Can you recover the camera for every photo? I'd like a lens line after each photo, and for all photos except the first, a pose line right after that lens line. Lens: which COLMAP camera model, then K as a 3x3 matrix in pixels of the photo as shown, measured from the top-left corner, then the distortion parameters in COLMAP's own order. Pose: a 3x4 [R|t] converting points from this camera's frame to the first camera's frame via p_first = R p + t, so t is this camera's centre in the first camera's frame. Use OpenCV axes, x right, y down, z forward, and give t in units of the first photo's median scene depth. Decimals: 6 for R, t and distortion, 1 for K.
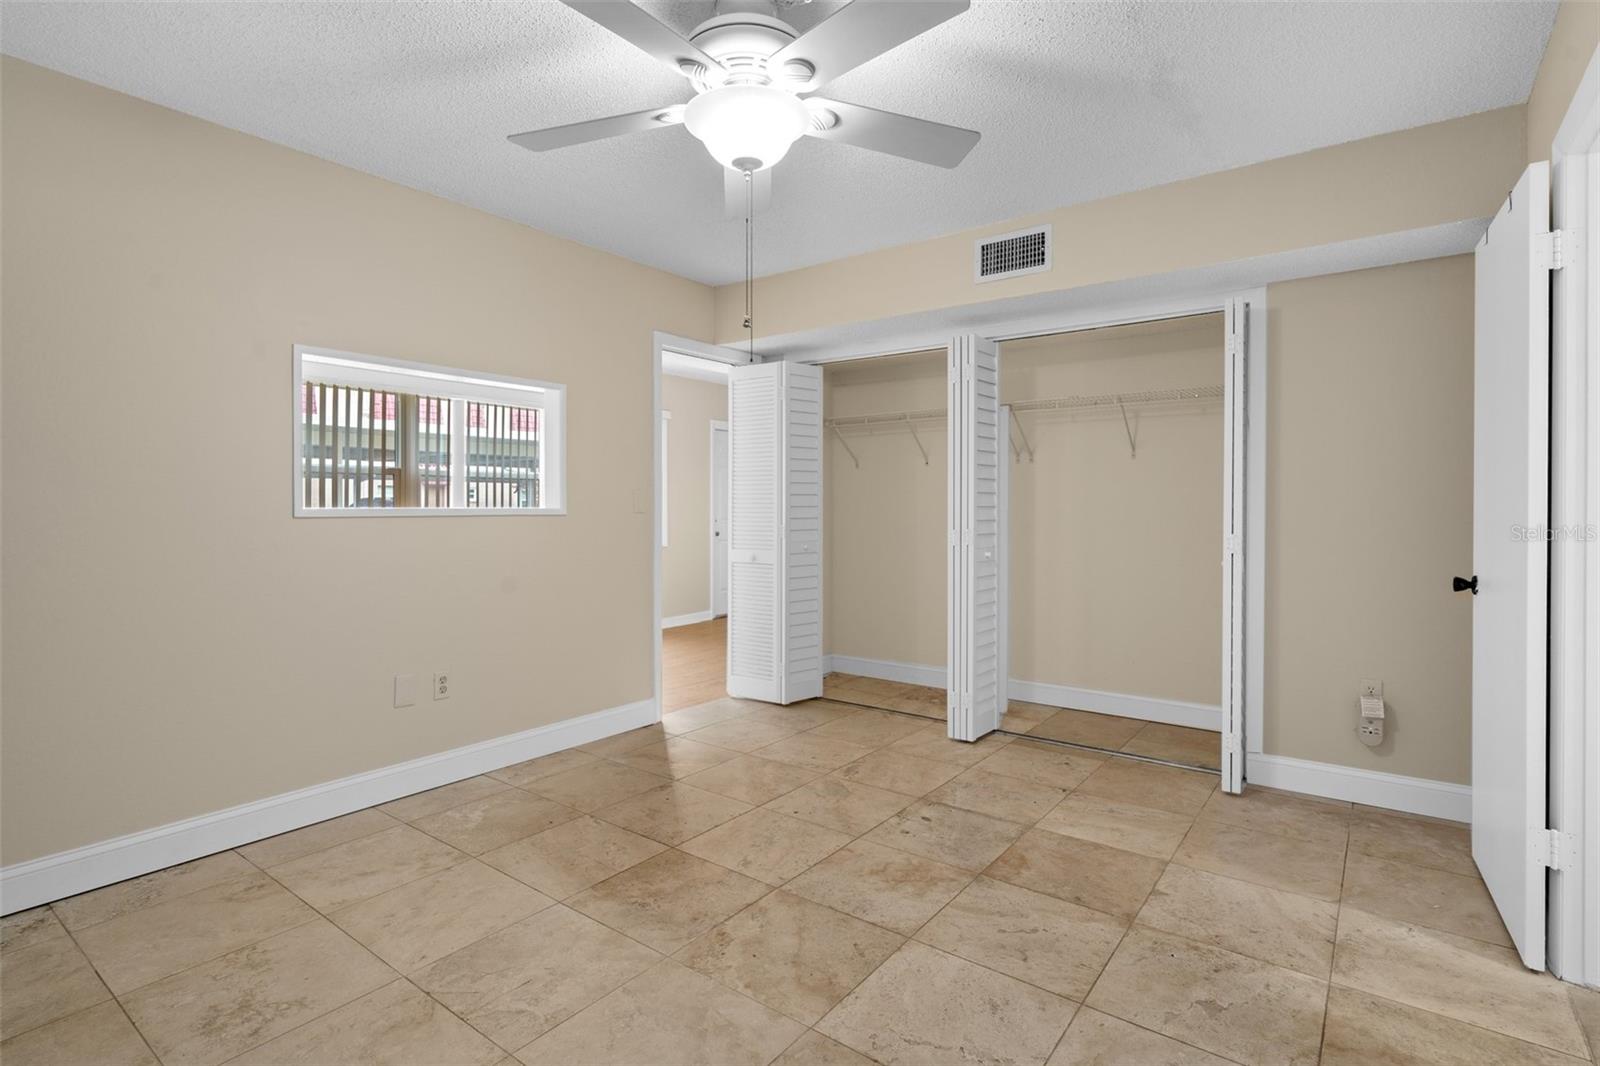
lens RADIAL K [[804.7, 0, 797.9], [0, 804.7, 521.2], [0, 0, 1]] dist [-0.000865, 0.001423]
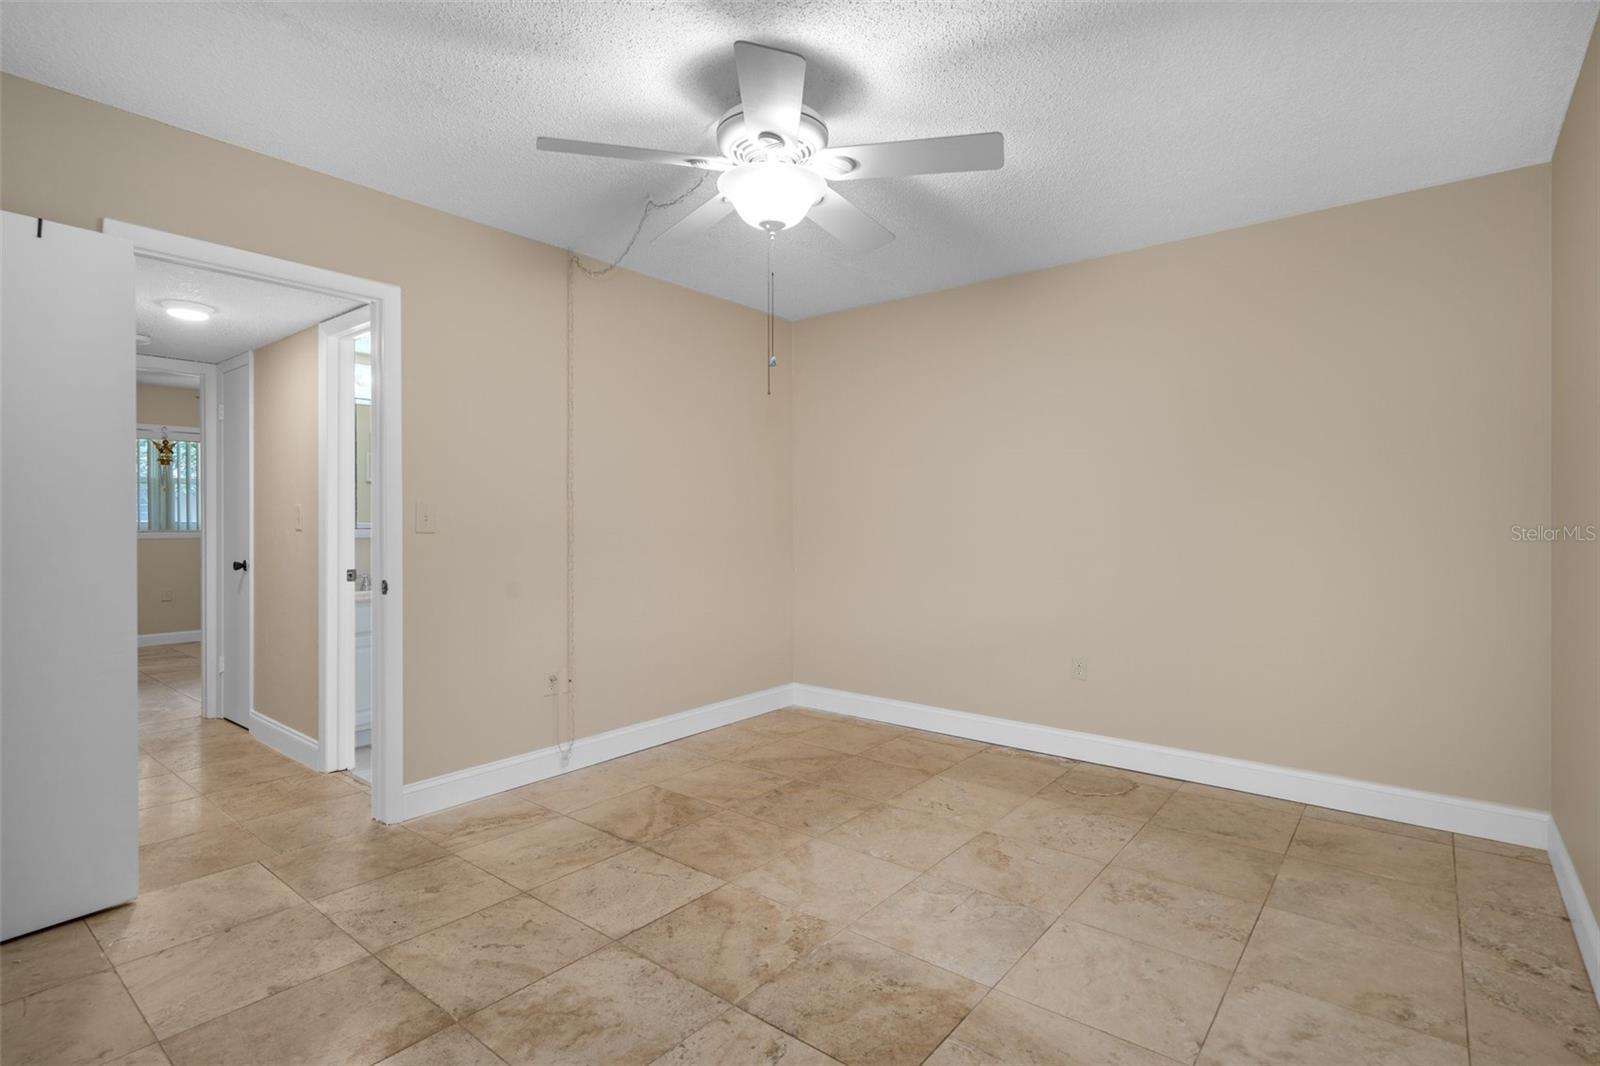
lens RADIAL K [[804.7, 0, 800.4], [0, 804.7, 524.4], [0, 0, 1]] dist [-0.000865, 0.001423]
pose [[-0.999528, -0.000903, 0.030721, -0.131511], [-0.000198, 0.999737, 0.022937, -0.040783], [-0.030733, 0.022920, -0.999265, 2.044577]]
